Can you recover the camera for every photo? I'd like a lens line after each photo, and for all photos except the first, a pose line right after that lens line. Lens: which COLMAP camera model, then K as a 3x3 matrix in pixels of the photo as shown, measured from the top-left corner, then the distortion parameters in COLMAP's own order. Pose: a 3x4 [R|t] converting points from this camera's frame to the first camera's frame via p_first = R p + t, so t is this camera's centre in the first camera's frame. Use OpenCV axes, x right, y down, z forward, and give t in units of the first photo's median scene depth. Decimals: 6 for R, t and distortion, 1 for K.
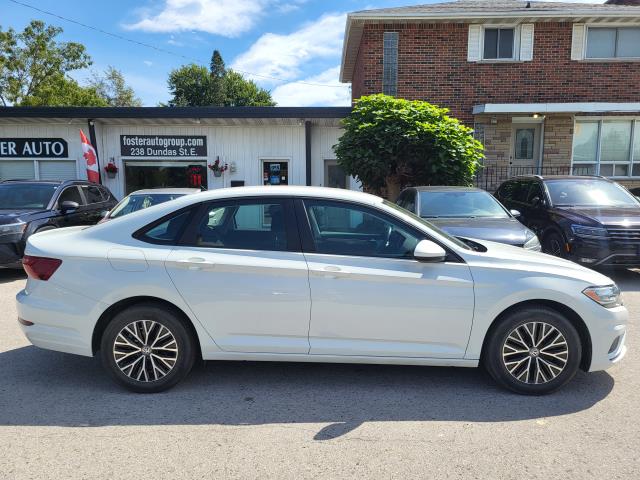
lens RADIAL K [[480.9, 0, 322.6], [0, 480.9, 240.7], [0, 0, 1]] dist [0.061041, -0.038571]
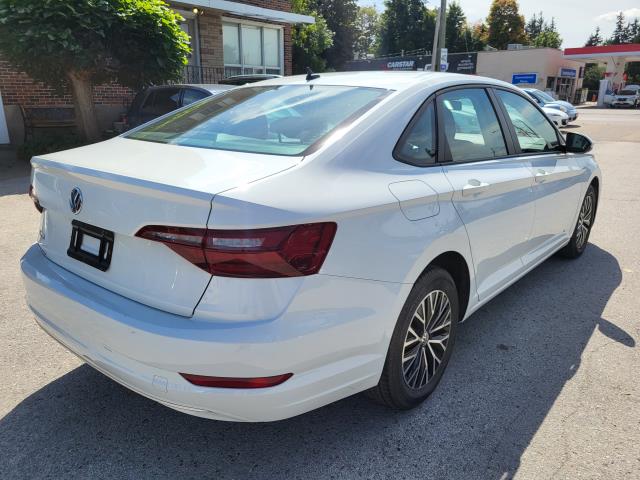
lens RADIAL K [[480.9, 0, 317.9], [0, 480.9, 239.9], [0, 0, 1]] dist [0.061041, -0.038571]
pose [[0.639347, -0.221088, 0.736448, -0.283880], [0.081699, 0.971882, 0.220841, -0.015185], [-0.764566, -0.081027, 0.639433, 0.230486]]
